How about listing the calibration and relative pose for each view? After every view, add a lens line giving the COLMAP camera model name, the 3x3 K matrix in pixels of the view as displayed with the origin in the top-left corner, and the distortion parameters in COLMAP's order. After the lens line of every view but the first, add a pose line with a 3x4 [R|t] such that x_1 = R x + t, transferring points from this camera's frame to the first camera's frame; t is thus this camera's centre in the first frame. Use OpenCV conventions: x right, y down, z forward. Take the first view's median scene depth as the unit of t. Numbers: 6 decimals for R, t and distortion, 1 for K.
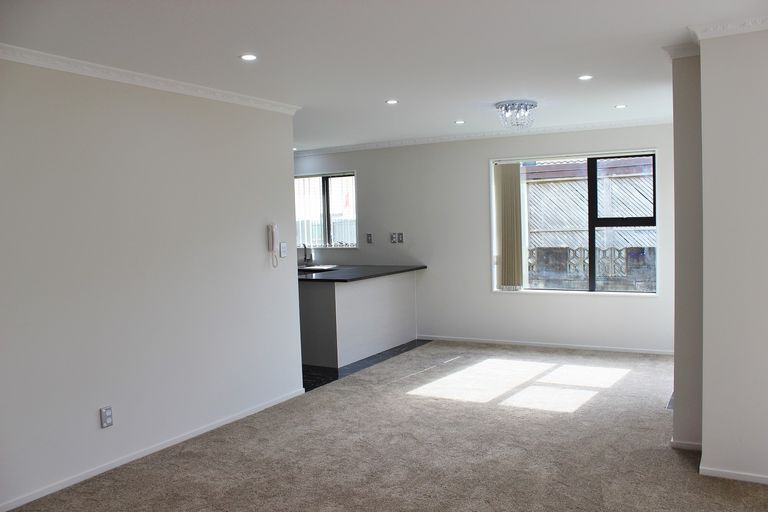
lens RADIAL K [[641.3, 0, 388.0], [0, 641.3, 268.6], [0, 0, 1]] dist [-0.156230, 0.106936]
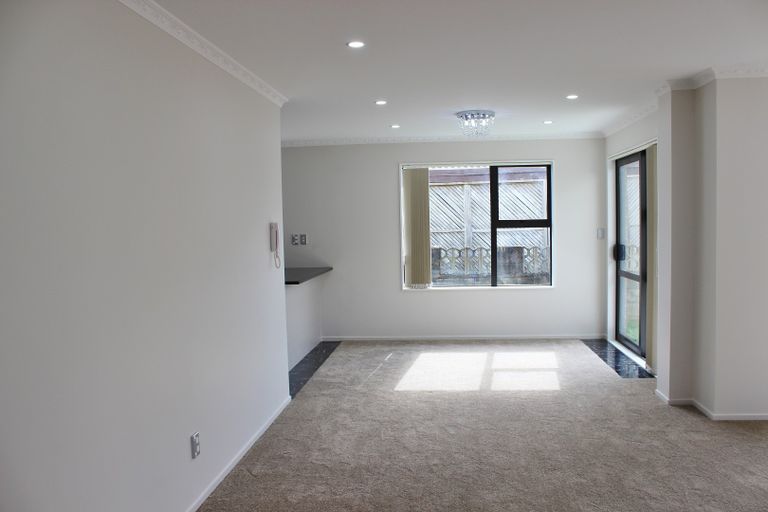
lens RADIAL K [[641.3, 0, 388.0], [0, 641.3, 268.6], [0, 0, 1]] dist [-0.156230, 0.106936]
pose [[0.907474, -0.020773, 0.419594, -0.384326], [0.025414, 0.999662, -0.005475, 0.007446], [-0.419339, 0.015632, 0.907695, 0.077017]]
